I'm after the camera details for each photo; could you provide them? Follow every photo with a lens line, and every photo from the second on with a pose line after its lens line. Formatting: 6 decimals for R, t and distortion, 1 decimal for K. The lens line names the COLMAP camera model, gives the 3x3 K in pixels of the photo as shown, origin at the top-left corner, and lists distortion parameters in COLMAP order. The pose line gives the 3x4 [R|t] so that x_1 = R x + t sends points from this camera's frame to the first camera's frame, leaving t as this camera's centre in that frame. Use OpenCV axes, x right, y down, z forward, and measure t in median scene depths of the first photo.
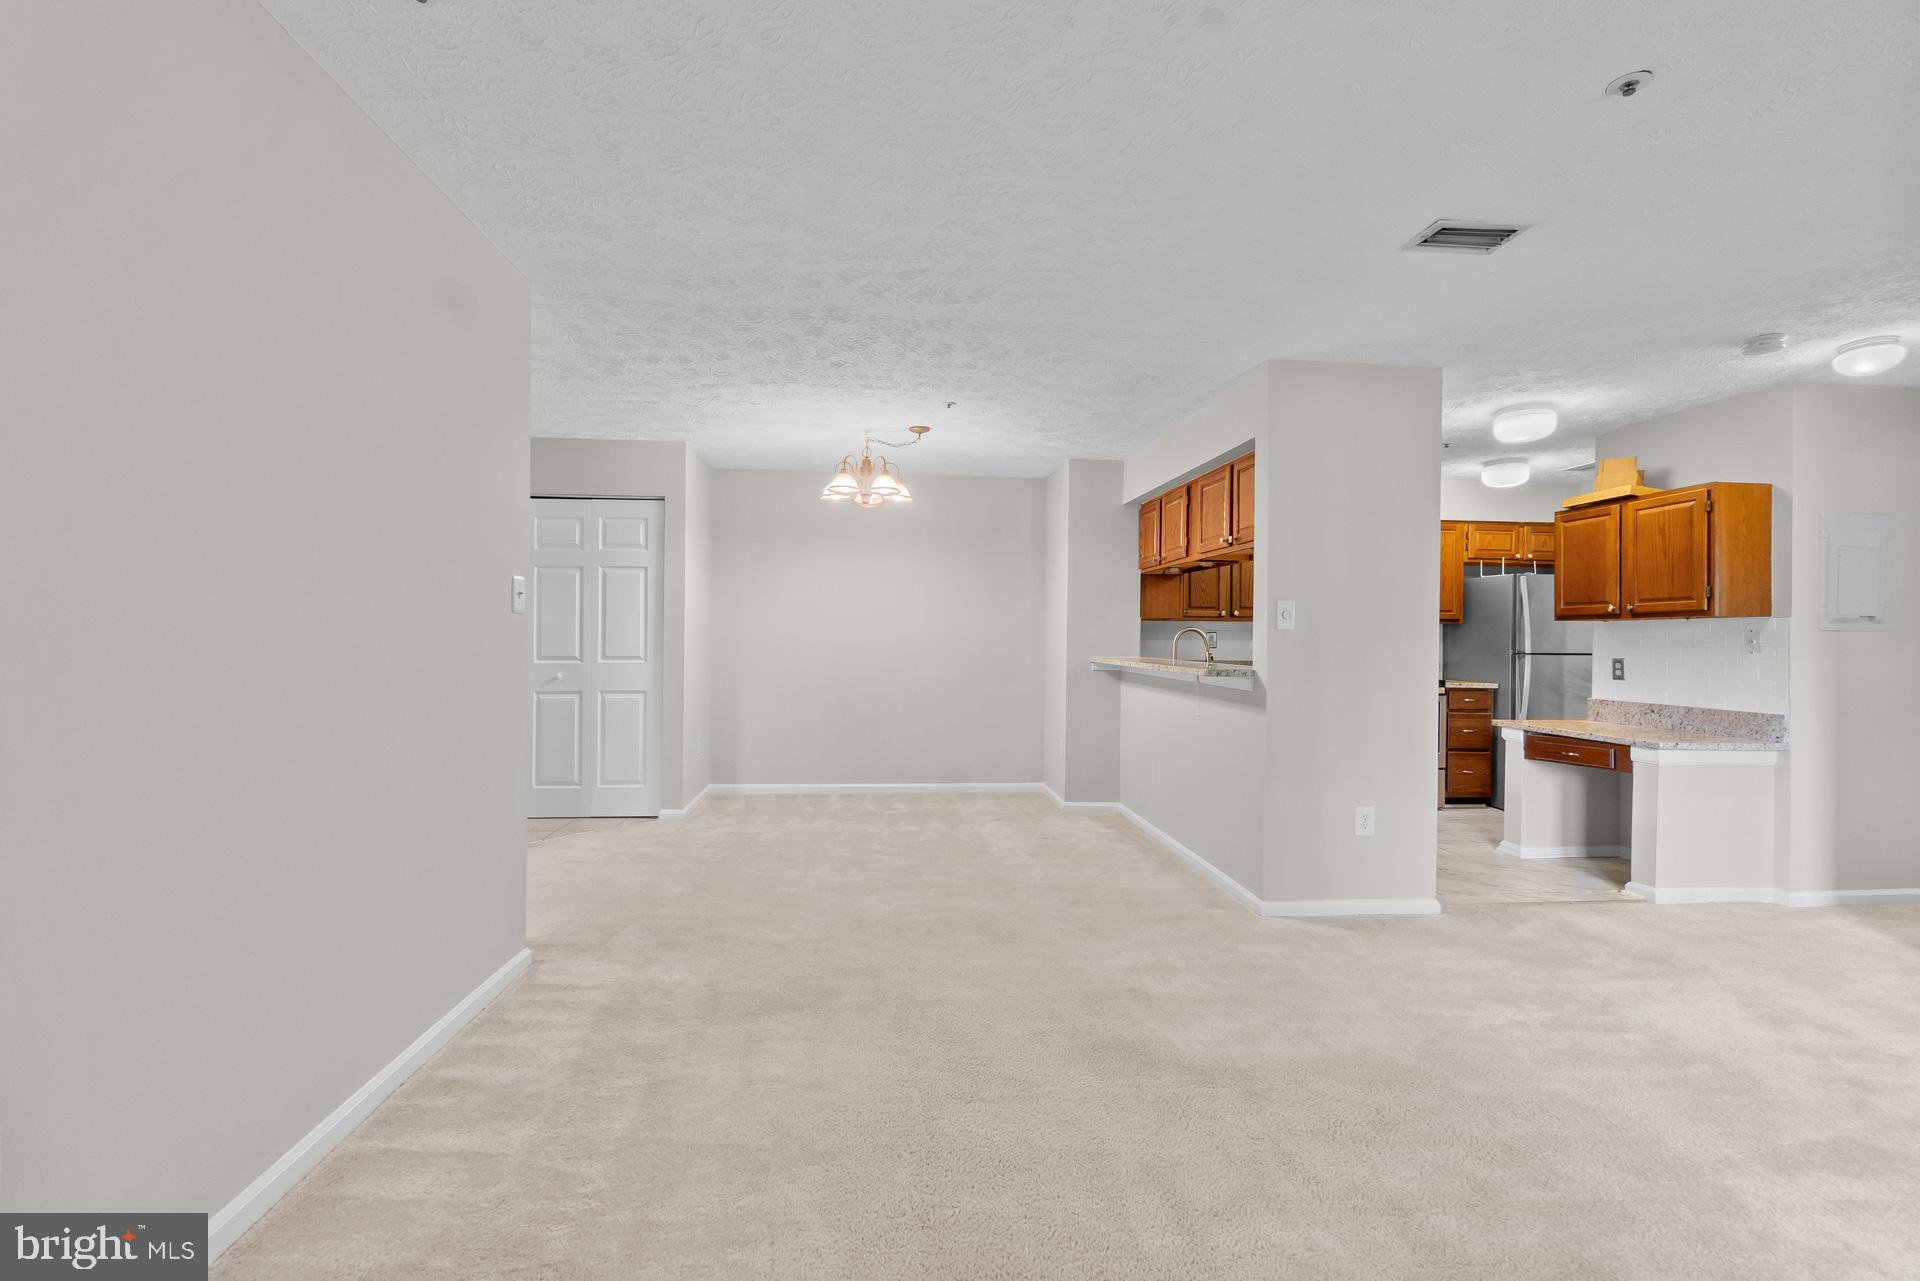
lens RADIAL K [[830.6, 0, 955.7], [0, 830.6, 643.8], [0, 0, 1]] dist [-0.001367, 0.000050]
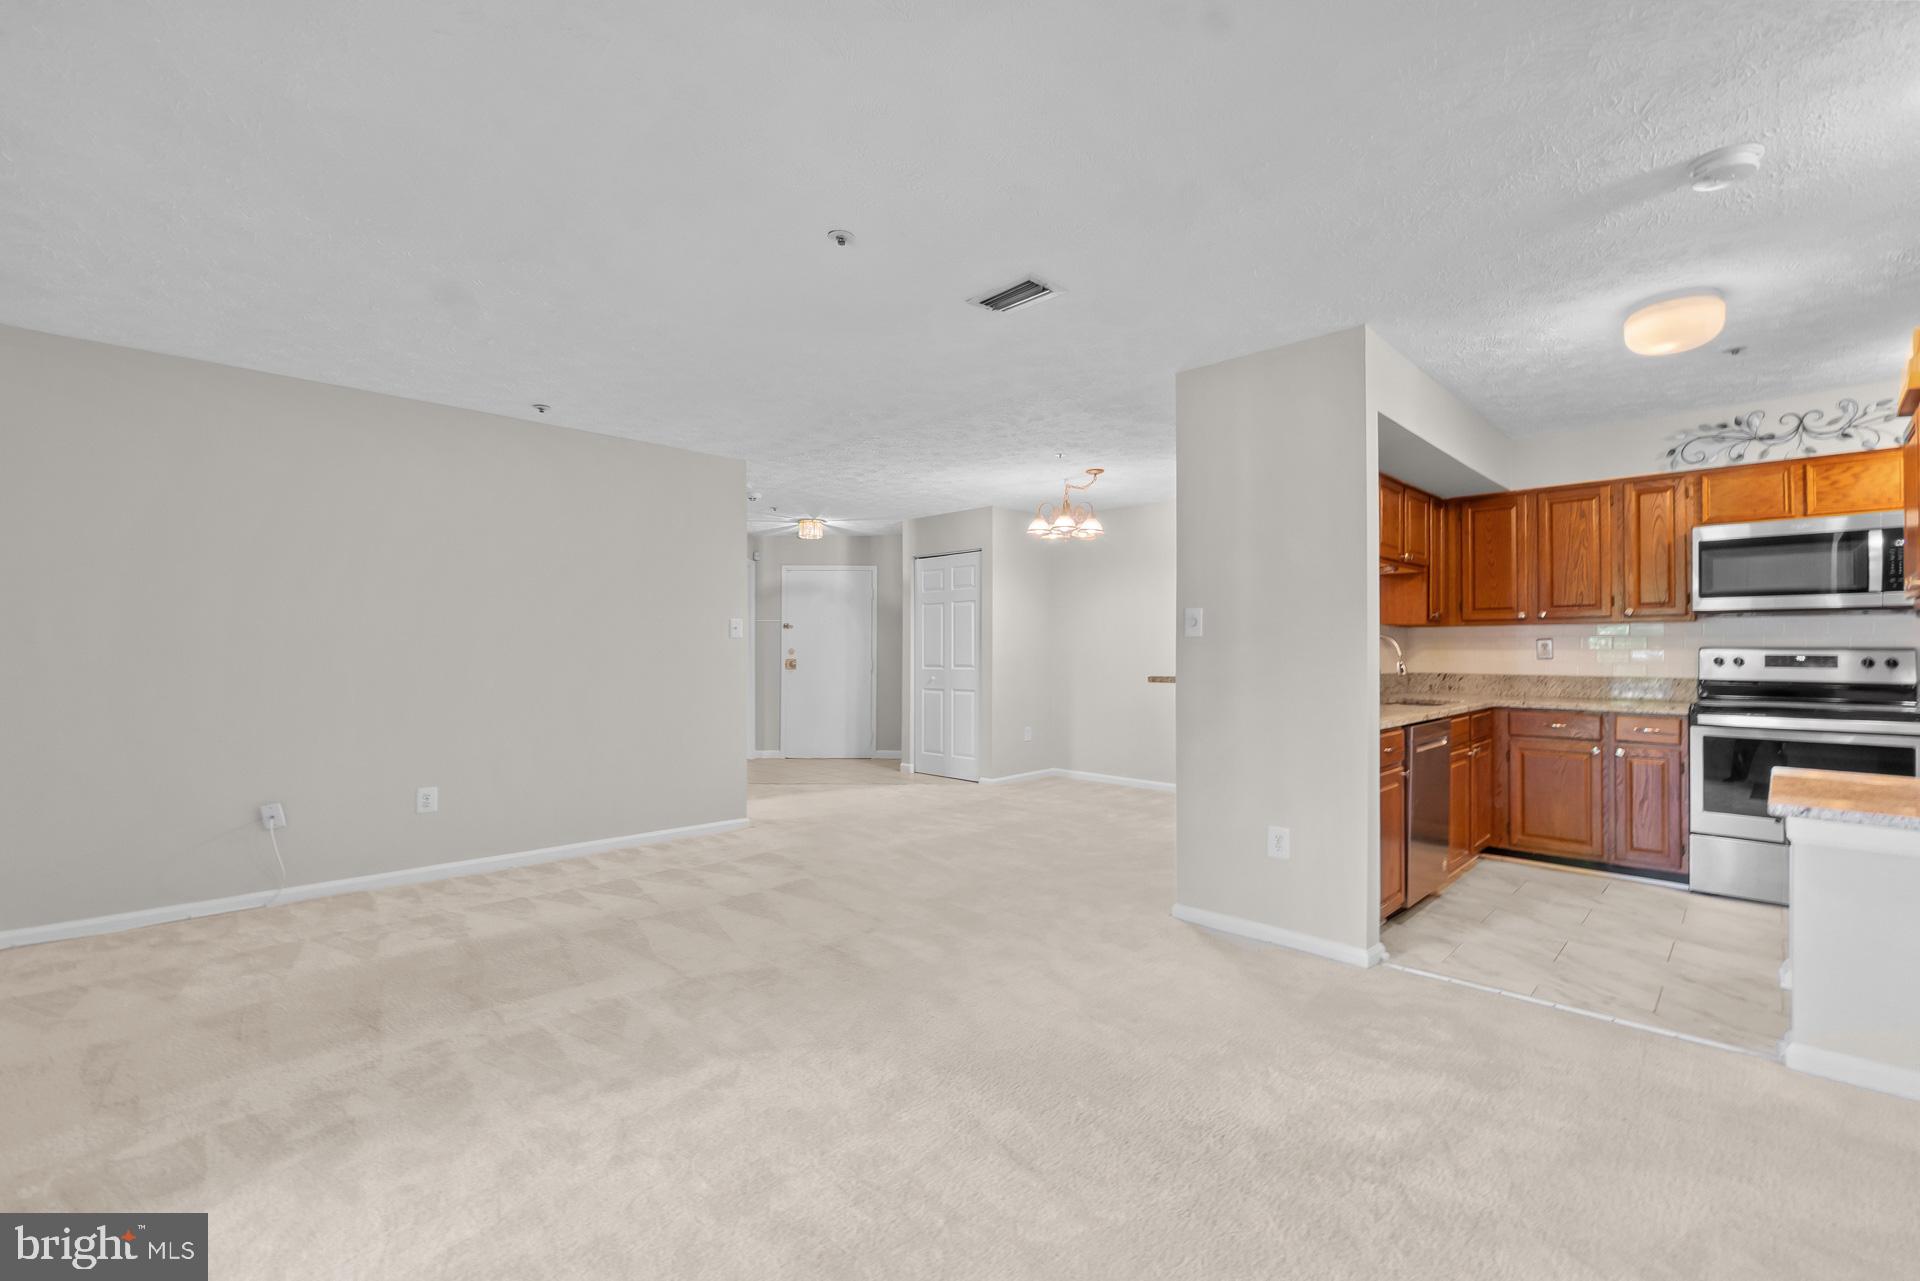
lens RADIAL K [[829.9, 0, 965.7], [0, 829.9, 642.3], [0, 0, 1]] dist [0.001607, 0.000757]
pose [[0.650098, -0.016291, -0.759676, 0.821435], [-0.001436, 0.999742, -0.022667, 0.011501], [0.759849, 0.015827, 0.649907, 0.116062]]
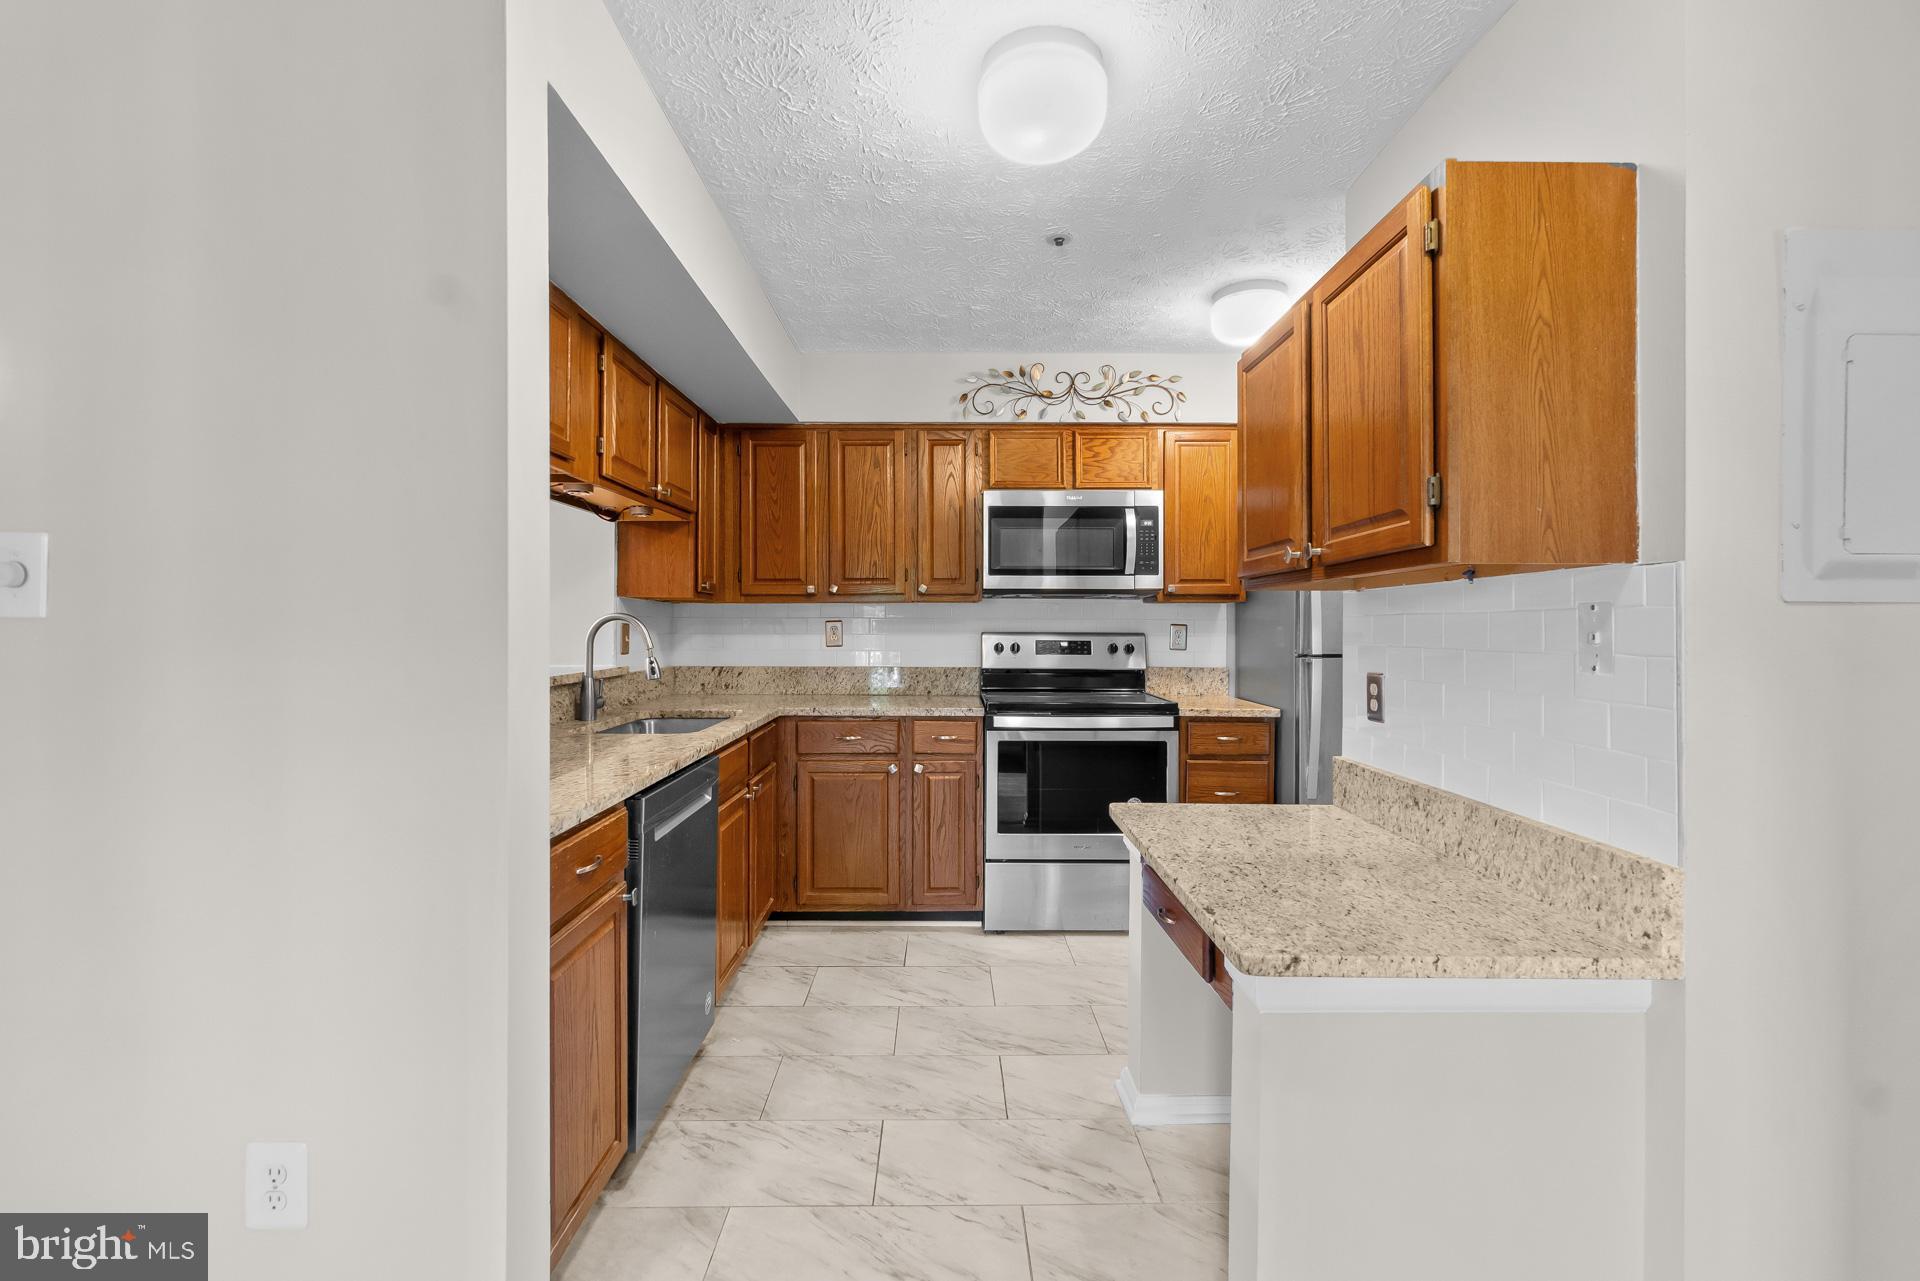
lens RADIAL K [[842.4, 0, 951.5], [0, 842.4, 633.8], [0, 0, 1]] dist [0.000050, -0.000073]
pose [[0.995943, -0.007624, -0.089666, 0.674680], [0.007680, 0.999970, 0.000278, -0.005963], [0.089661, -0.000966, 0.995972, 0.582511]]
